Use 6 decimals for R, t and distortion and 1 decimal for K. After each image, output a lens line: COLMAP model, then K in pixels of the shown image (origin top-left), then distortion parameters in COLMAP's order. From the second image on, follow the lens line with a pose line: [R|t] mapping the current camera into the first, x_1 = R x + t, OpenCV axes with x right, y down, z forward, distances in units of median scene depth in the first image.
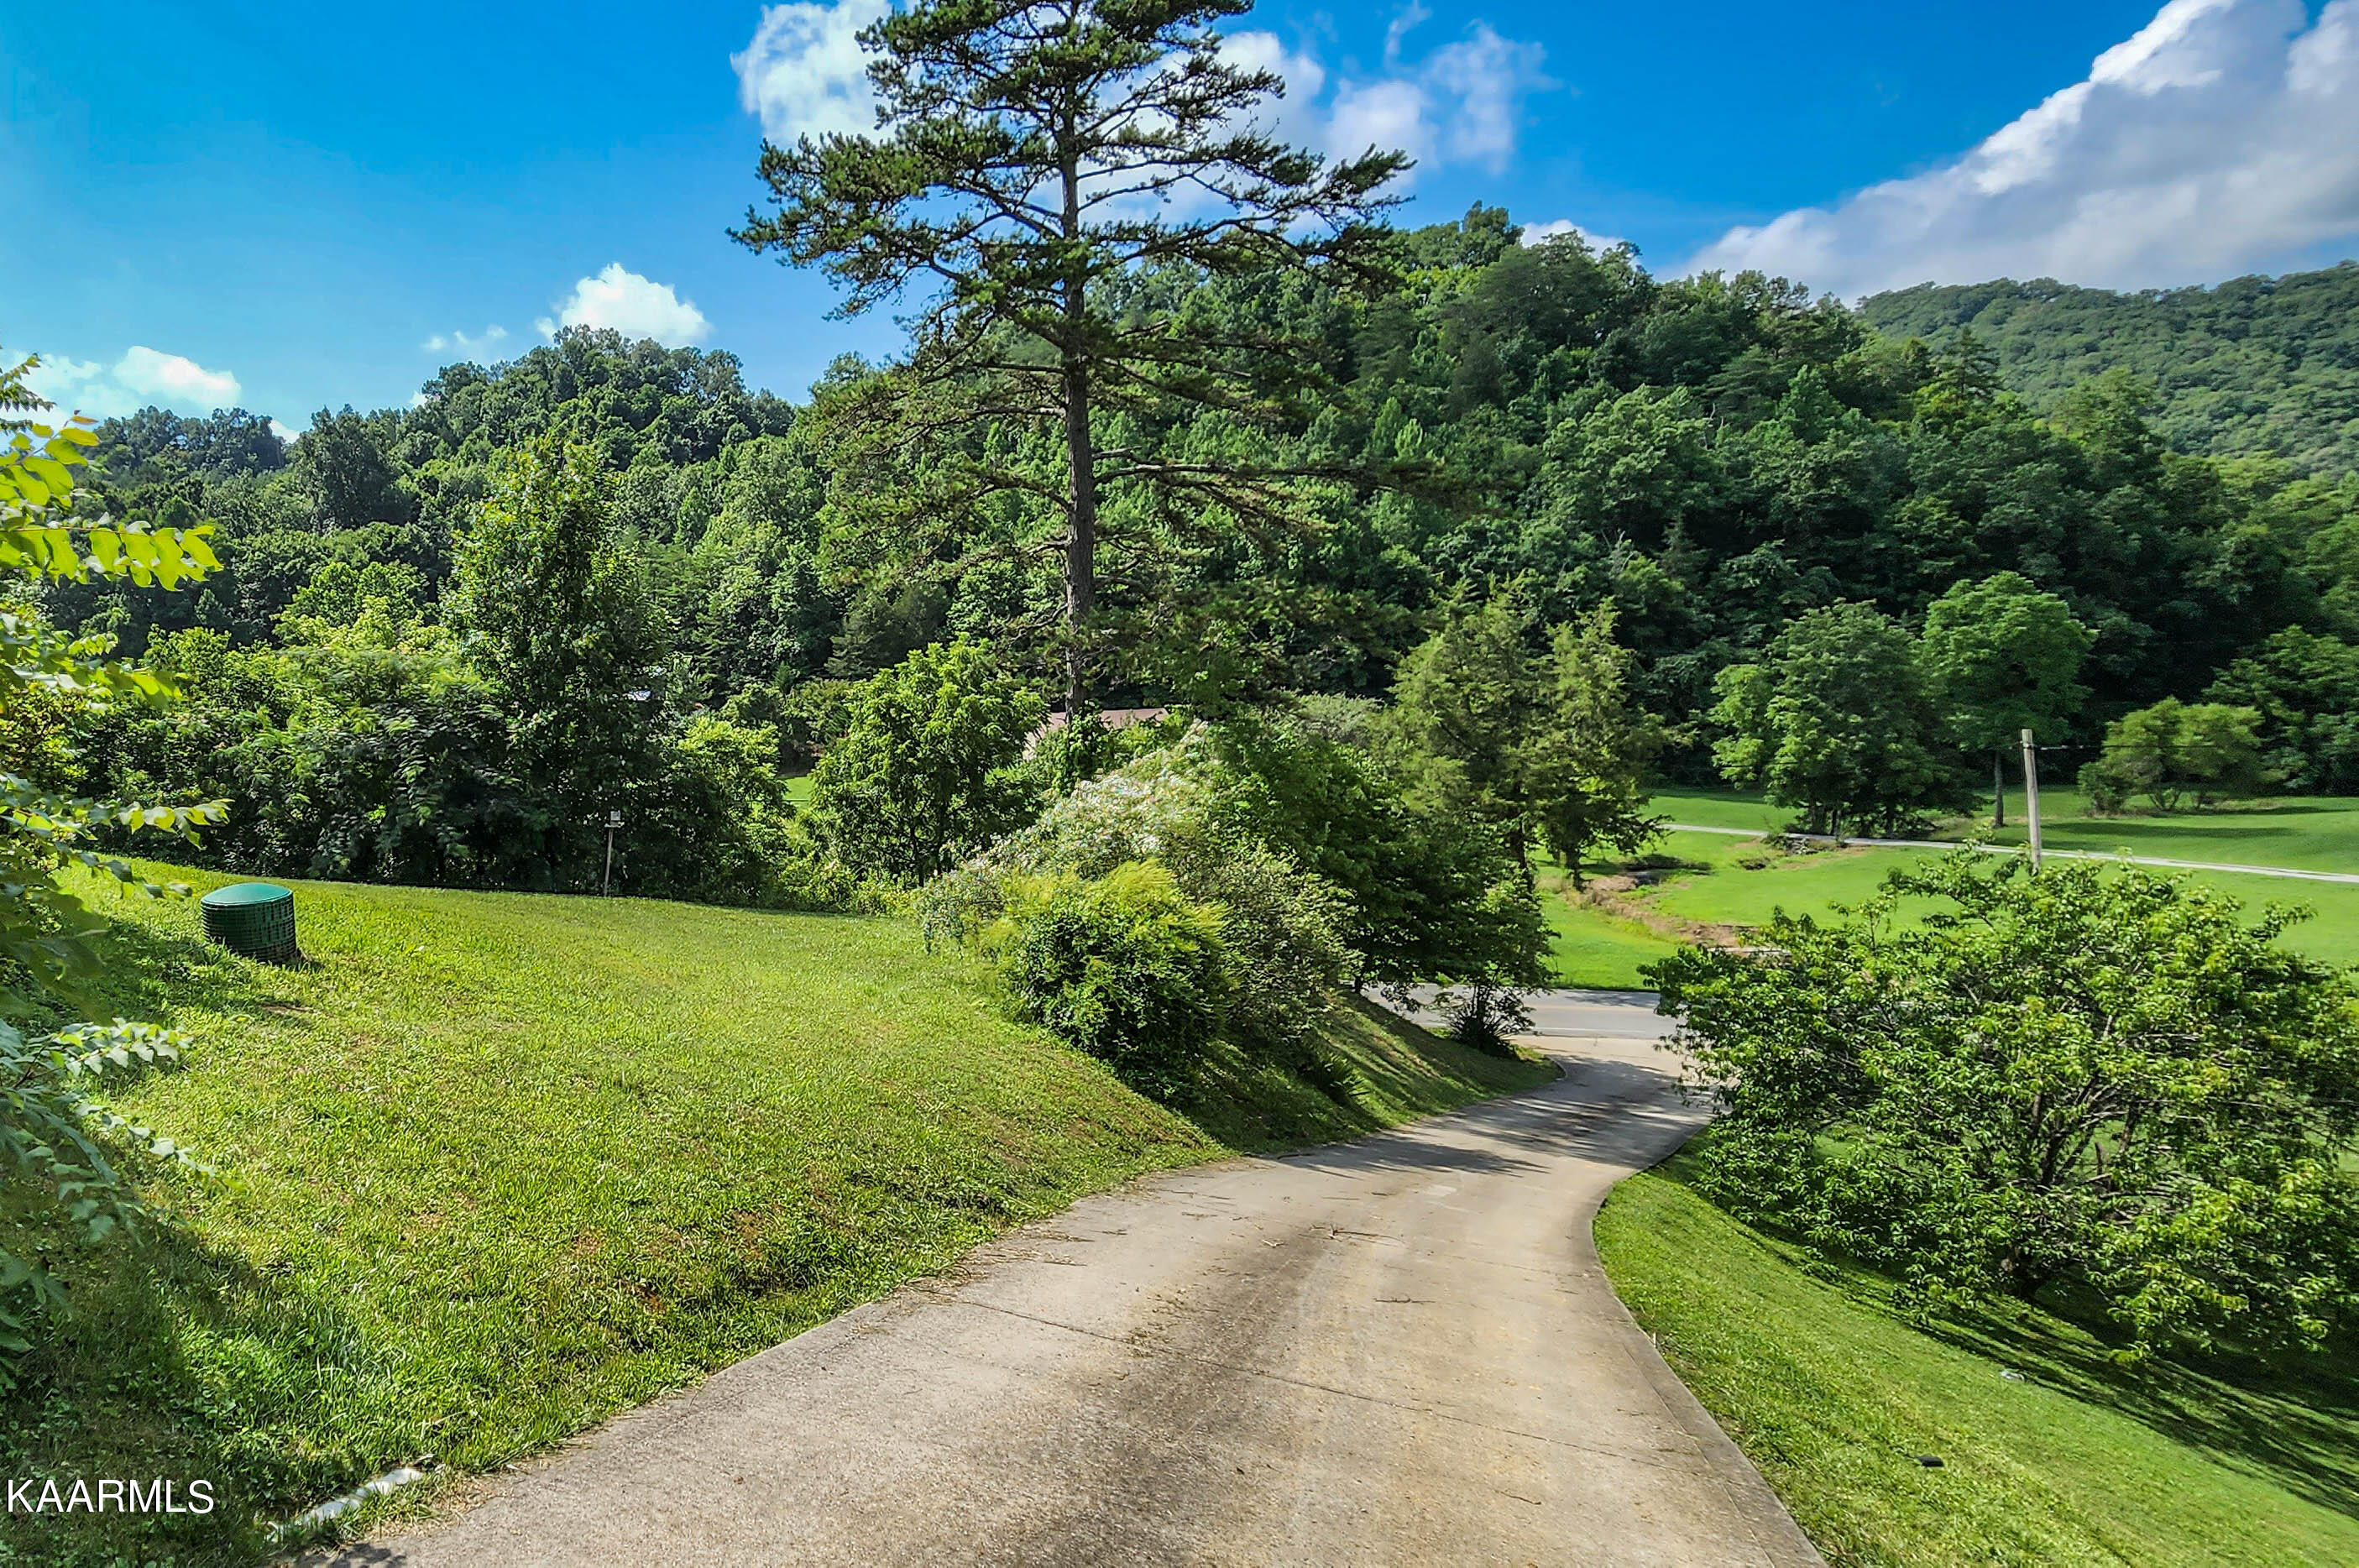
lens RADIAL K [[735.6, 0, 1179.8], [0, 735.6, 840.3], [0, 0, 1]] dist [0.000120, 0.000144]
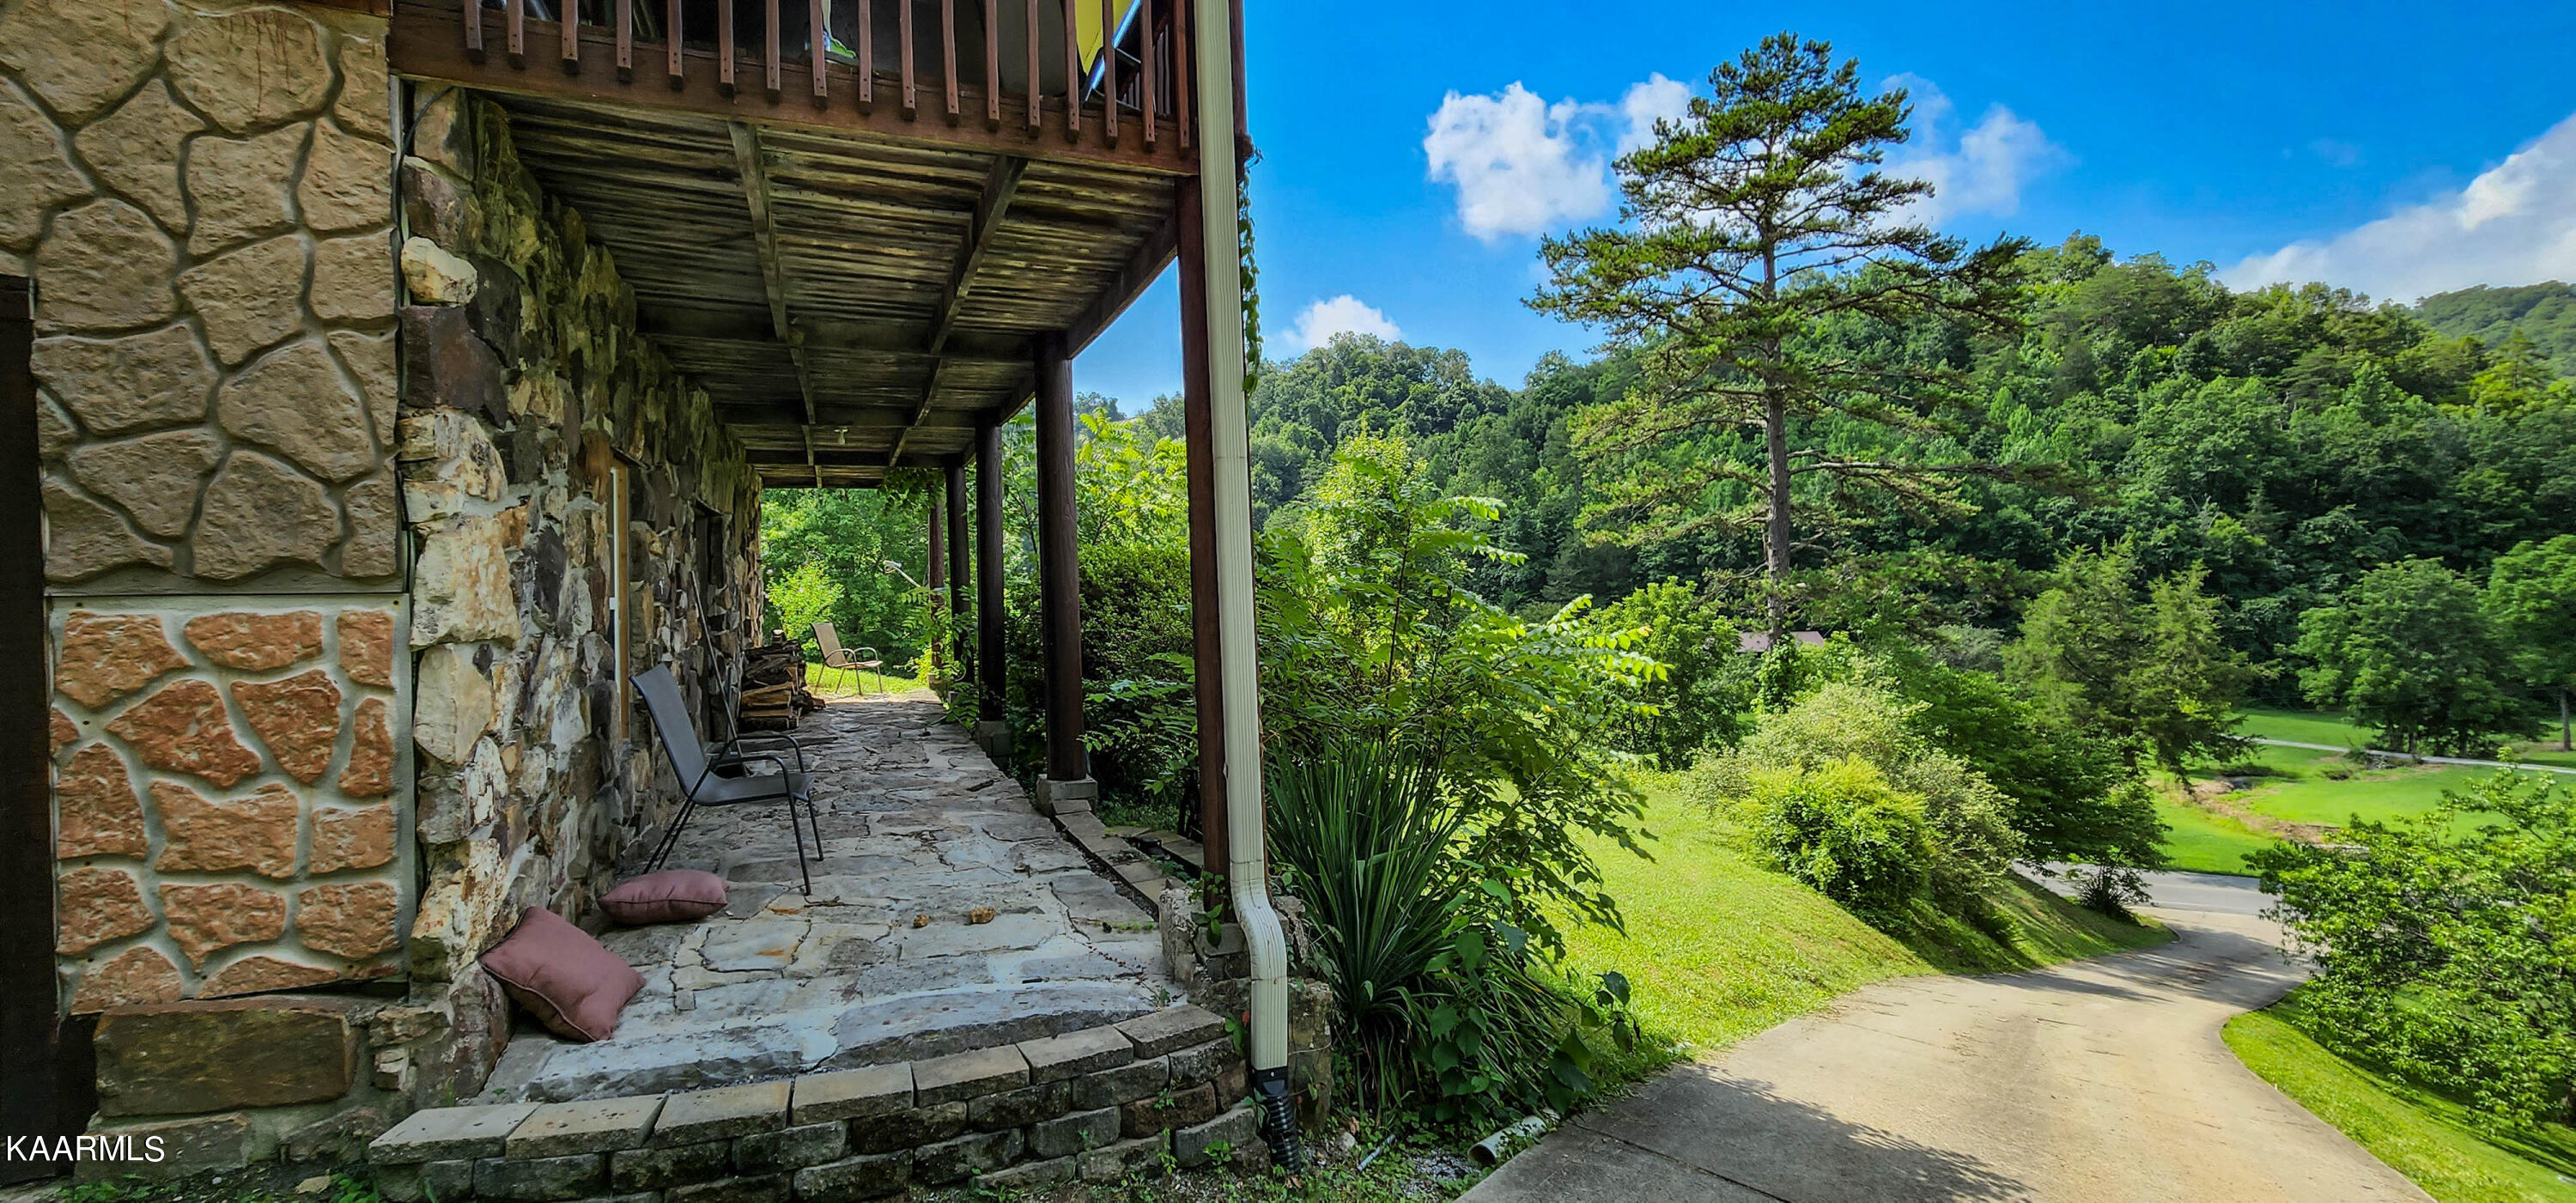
lens RADIAL K [[1068.7, 0, 1287.8], [0, 1068.7, 582.9], [0, 0, 1]] dist [-0.000883, -0.000076]
pose [[0.992554, 0.018606, -0.120376, -0.755718], [-0.026816, 0.997396, -0.066942, -0.123643], [0.118817, 0.069672, 0.990469, -1.002372]]
